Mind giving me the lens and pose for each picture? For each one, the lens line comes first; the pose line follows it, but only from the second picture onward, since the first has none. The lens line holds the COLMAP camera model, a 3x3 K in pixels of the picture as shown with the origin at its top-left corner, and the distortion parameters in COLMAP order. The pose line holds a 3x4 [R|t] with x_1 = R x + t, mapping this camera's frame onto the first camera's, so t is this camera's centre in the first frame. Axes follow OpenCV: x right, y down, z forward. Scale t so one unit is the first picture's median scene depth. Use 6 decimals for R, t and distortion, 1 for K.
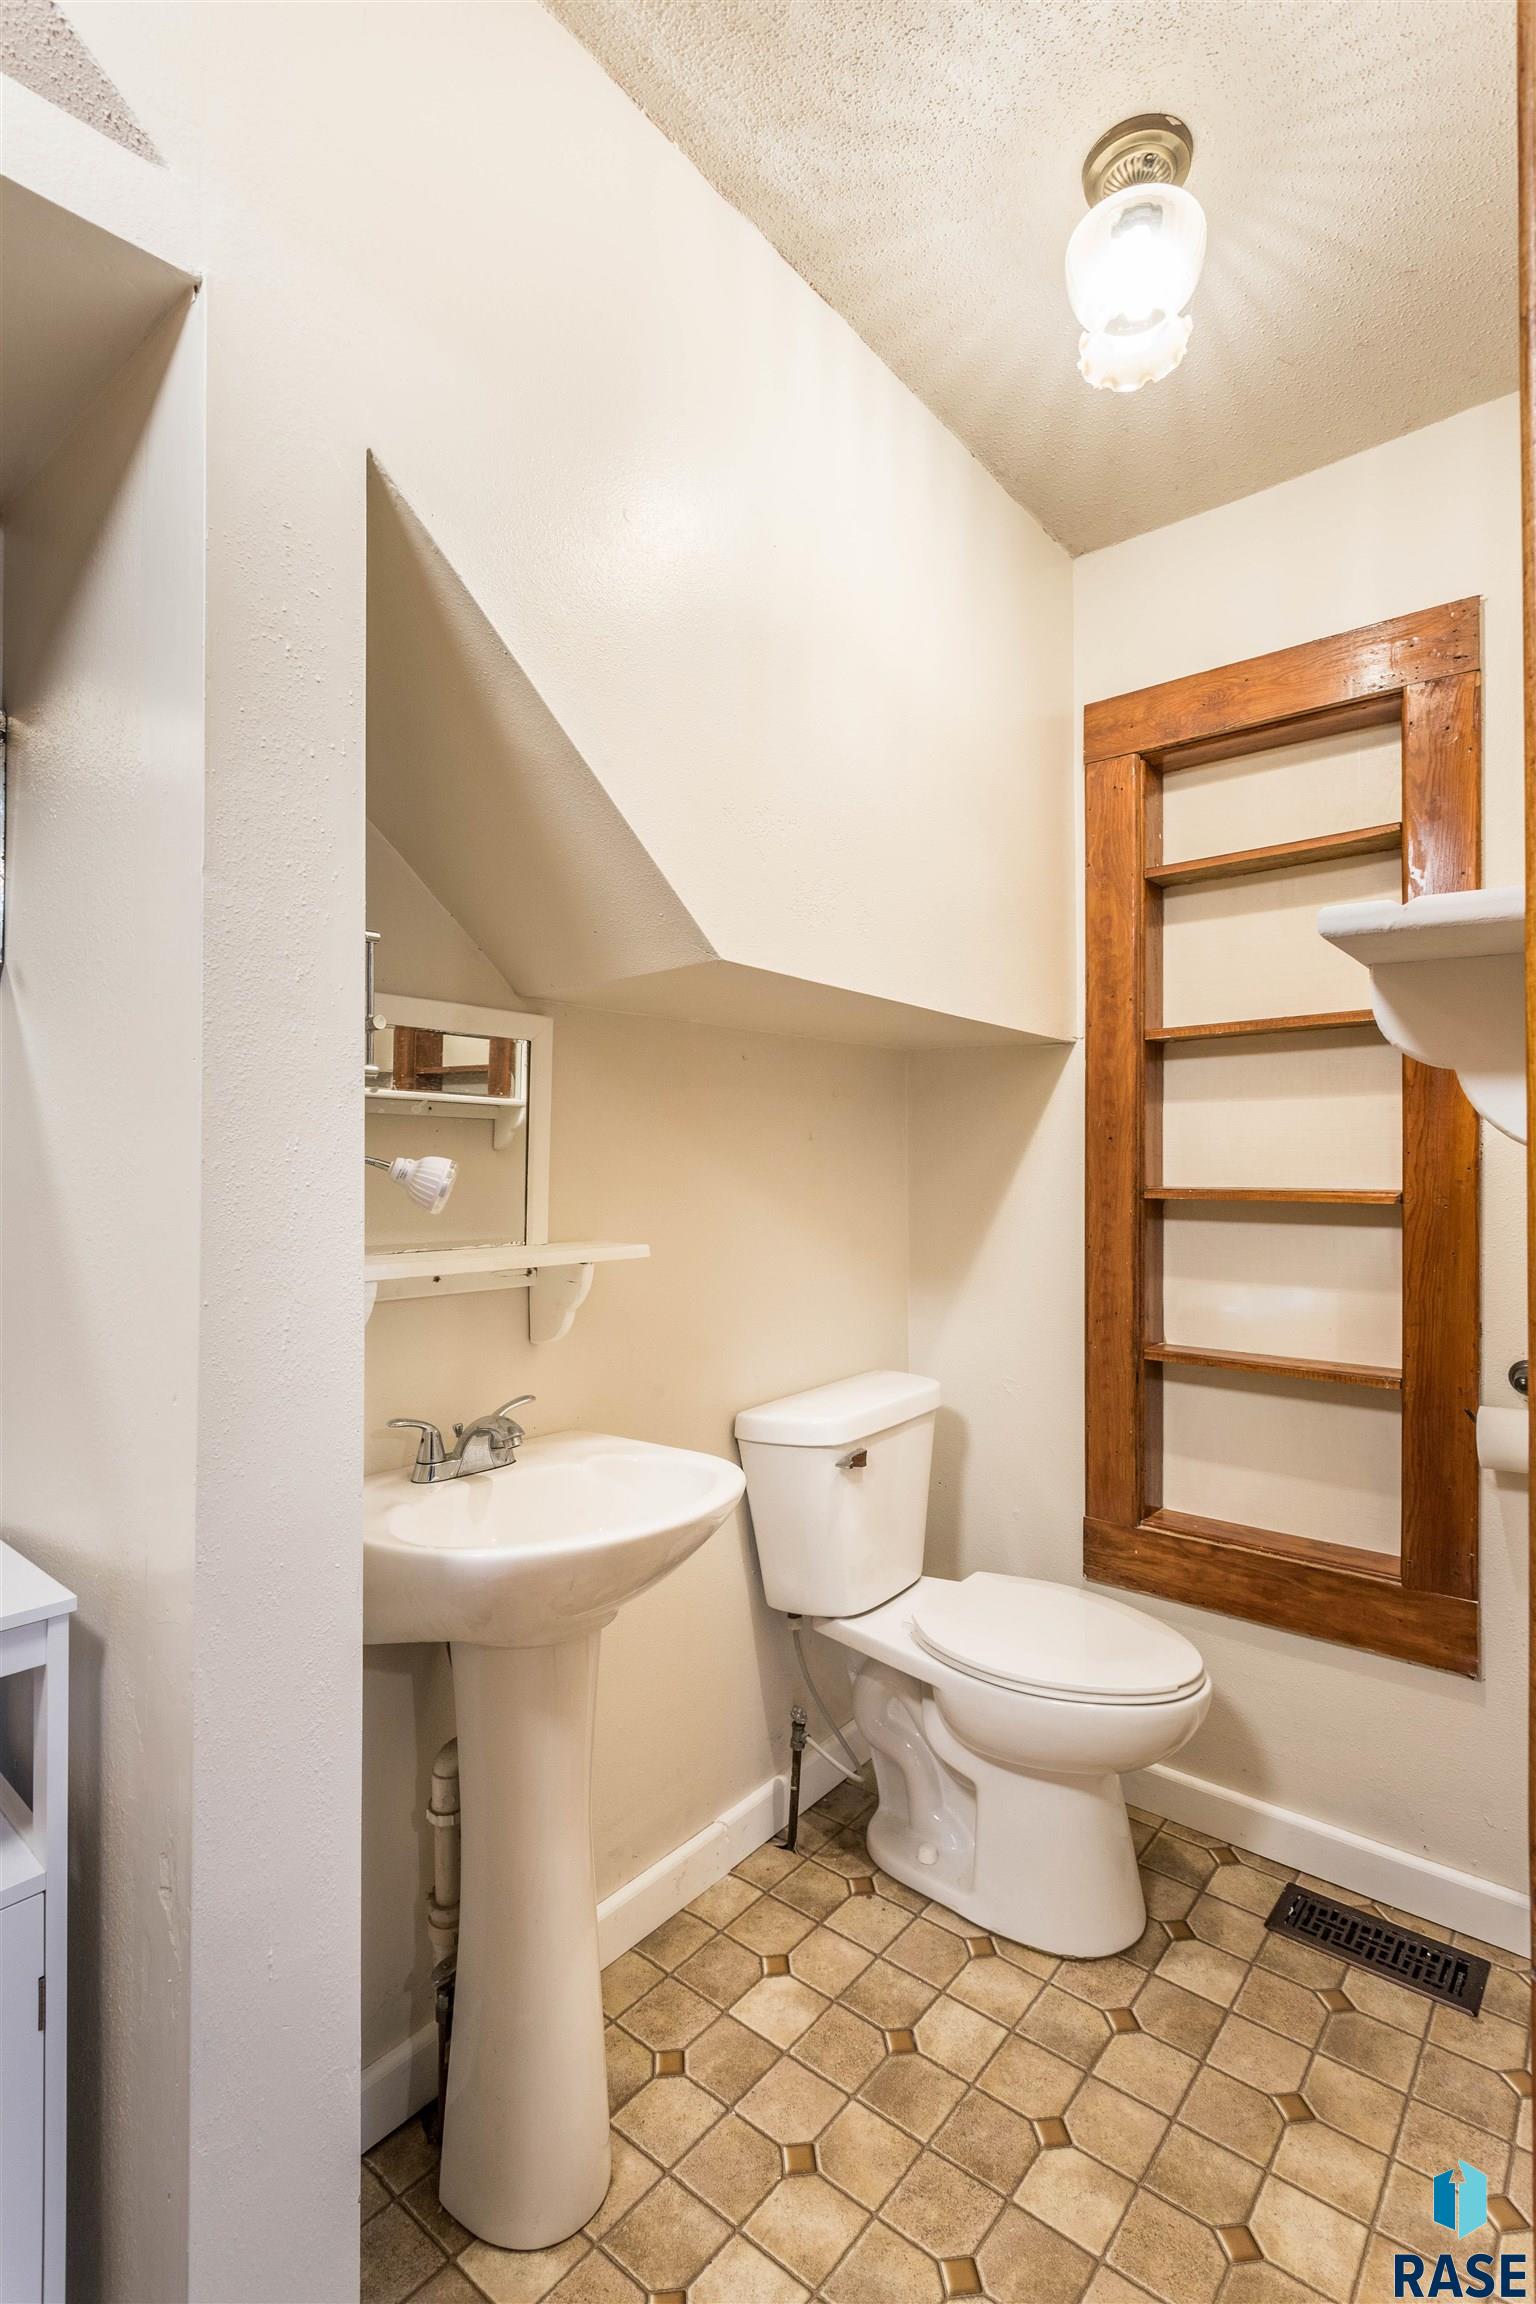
lens RADIAL K [[1088.0, 0, 769.4], [0, 1088.0, 1154.8], [0, 0, 1]] dist [-0.001562, 0.004342]
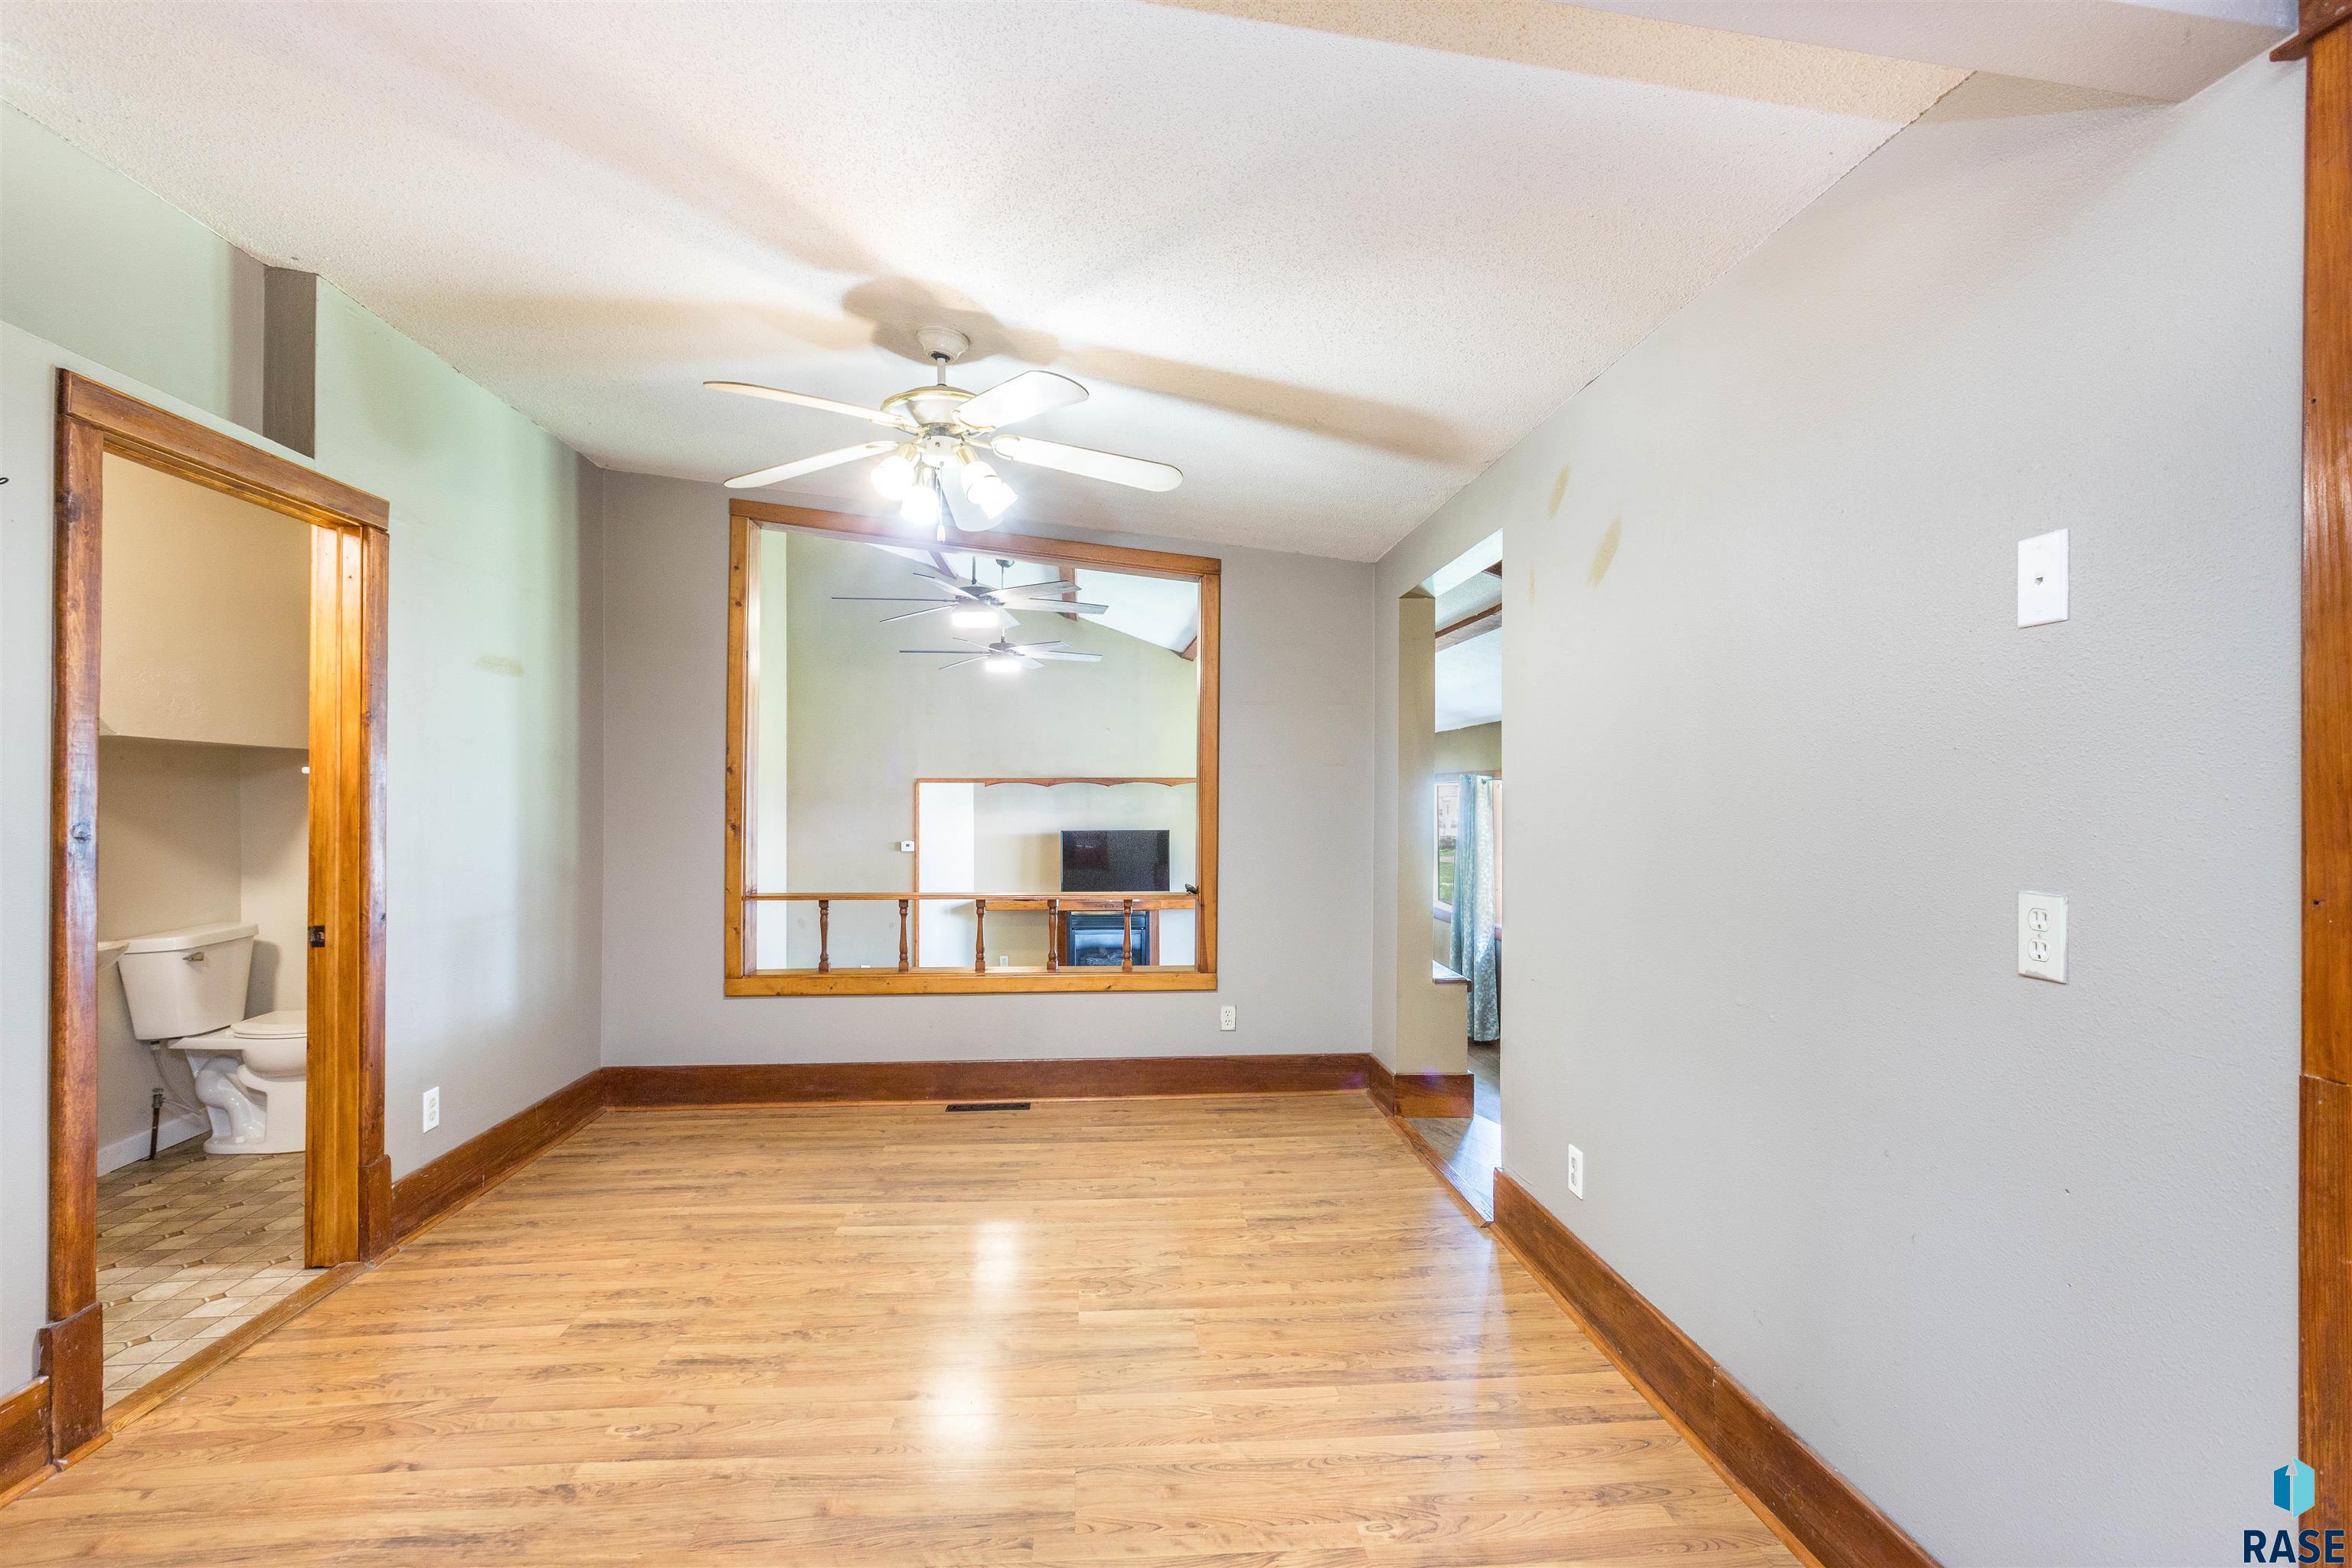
lens RADIAL K [[1110.7, 0, 1184.0], [0, 1110.7, 798.1], [0, 0, 1]] dist [-0.001562, 0.004342]
pose [[0.716059, 0.006880, 0.698006, -0.054300], [-0.008602, 0.999962, -0.001033, -0.037653], [-0.697987, -0.005265, 0.716091, -1.779260]]
